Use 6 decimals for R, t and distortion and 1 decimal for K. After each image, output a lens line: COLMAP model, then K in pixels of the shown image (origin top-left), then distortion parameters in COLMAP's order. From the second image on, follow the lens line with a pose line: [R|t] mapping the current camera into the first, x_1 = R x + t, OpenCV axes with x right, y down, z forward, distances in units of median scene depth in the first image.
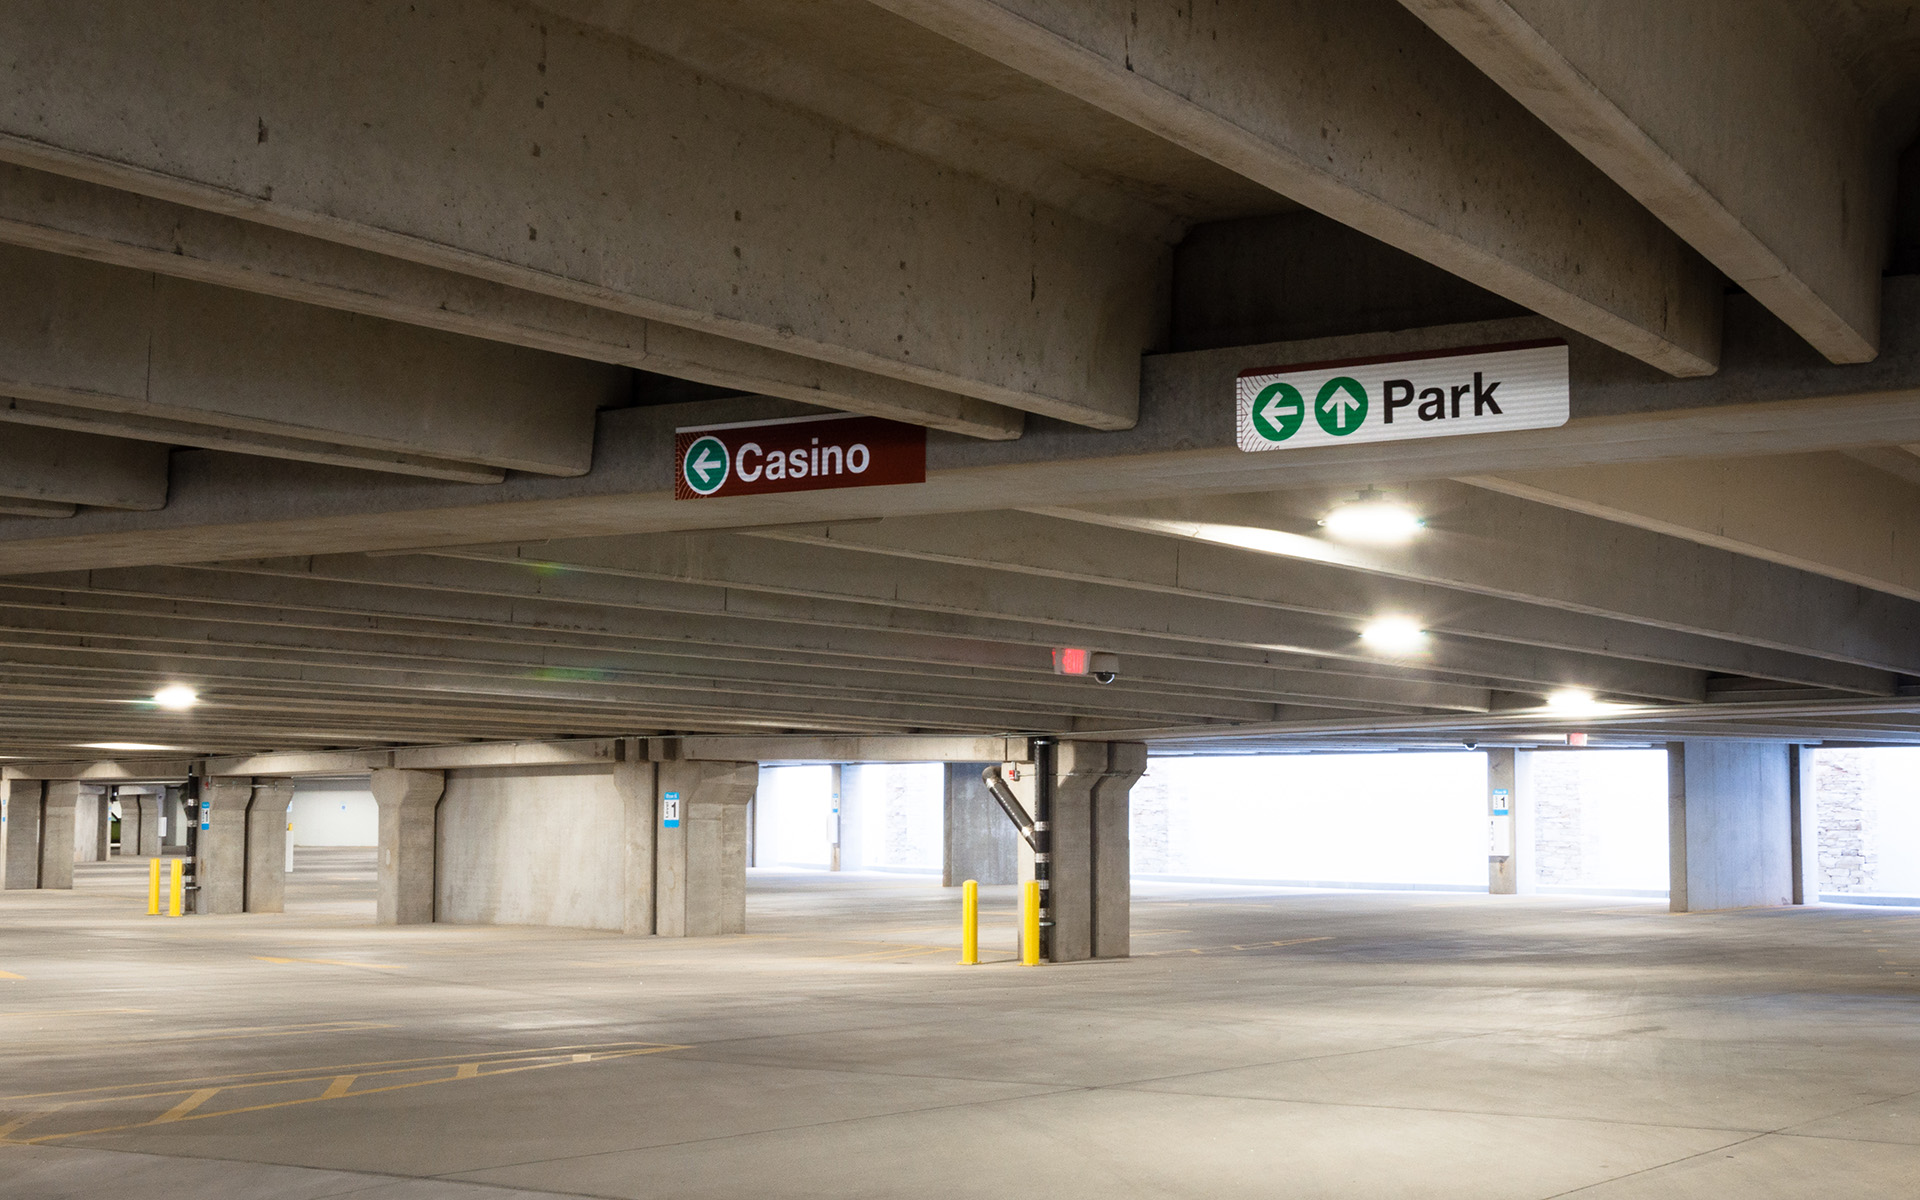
lens RADIAL K [[2754.6, 0, 962.7], [0, 2754.6, 600.5], [0, 0, 1]] dist [0.080846, 0.000000]
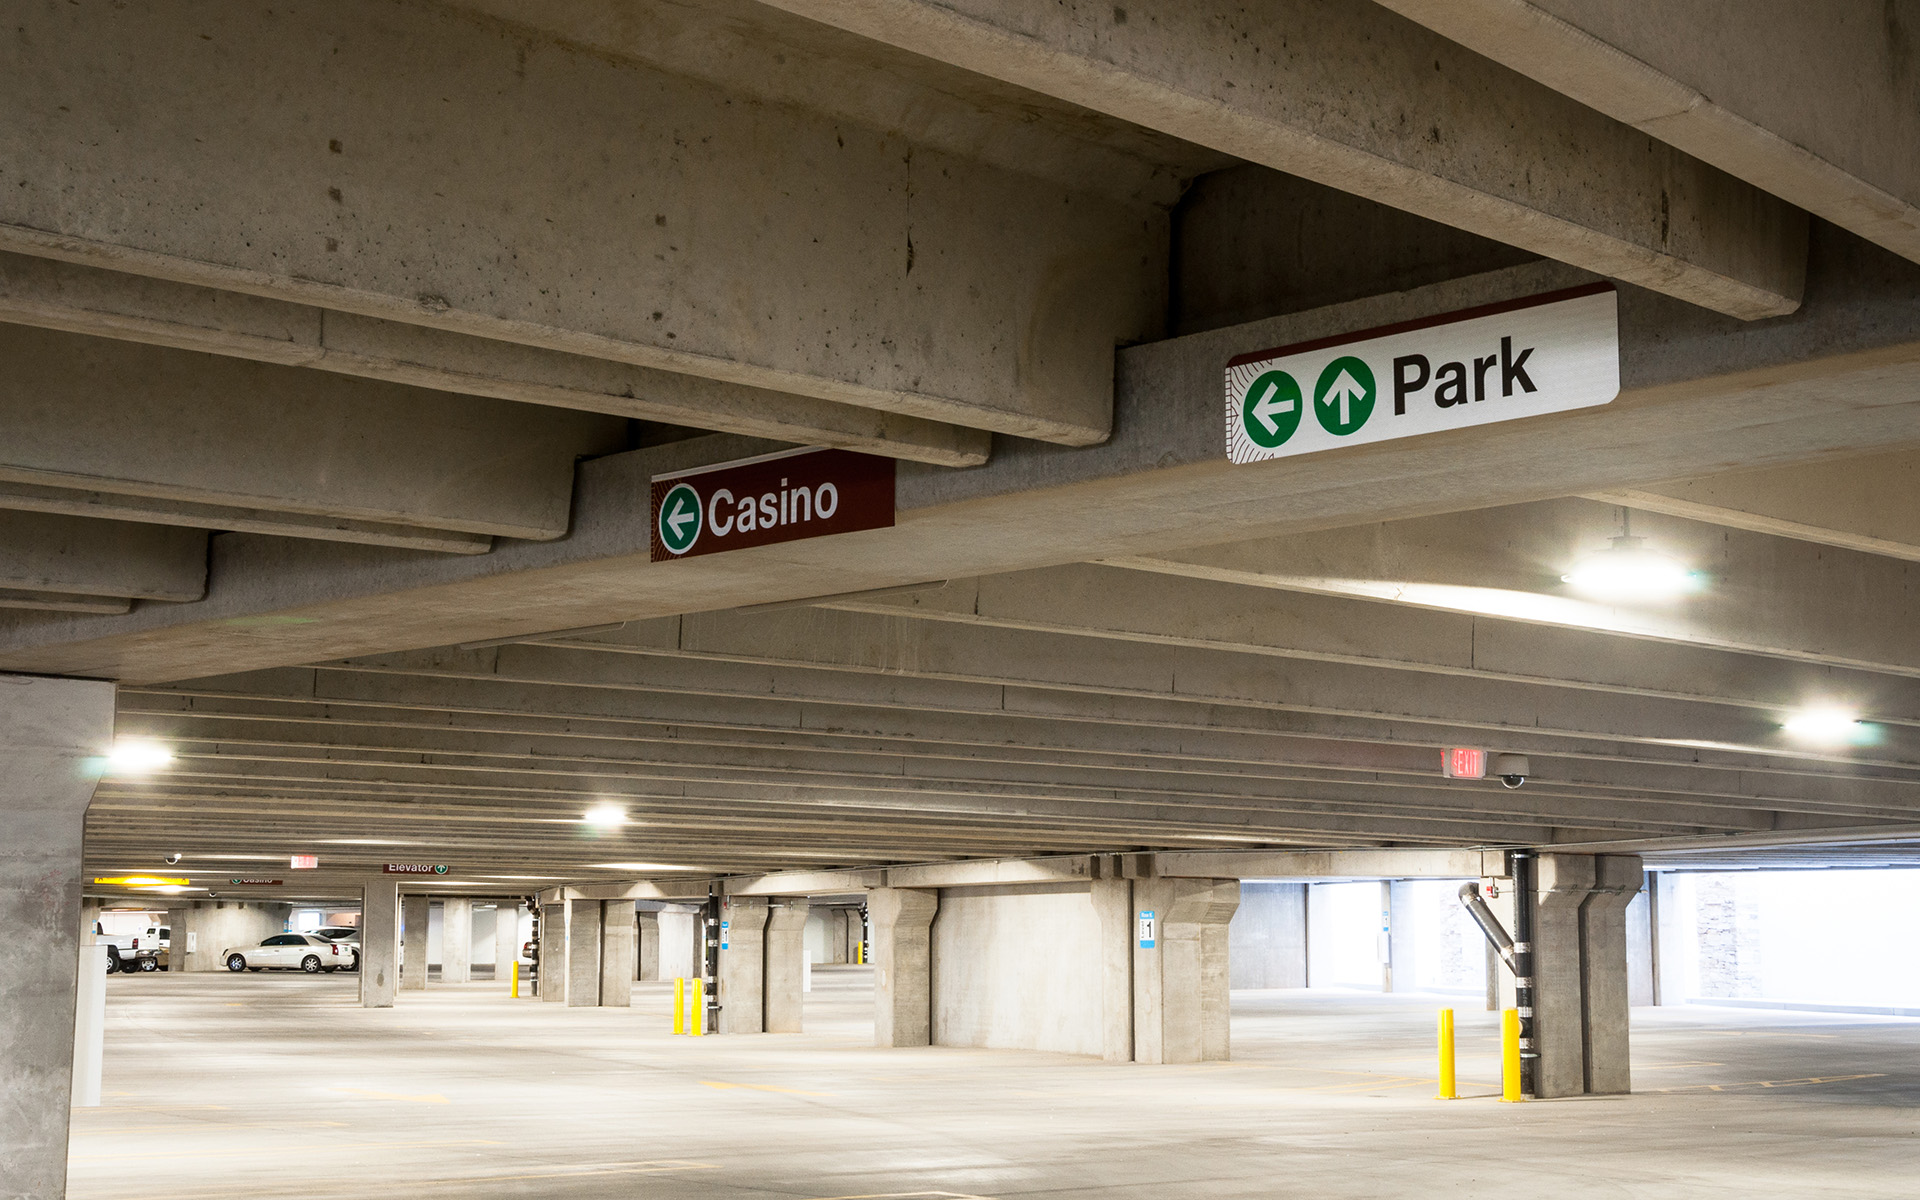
lens RADIAL K [[2754.6, 0, 957.3], [0, 2754.6, 596.6], [0, 0, 1]] dist [0.080846, 0.000000]
pose [[0.976291, -0.029151, -0.214490, 0.140597], [0.019783, 0.998760, -0.045690, 0.011589], [0.215556, 0.040364, 0.975657, 0.182205]]
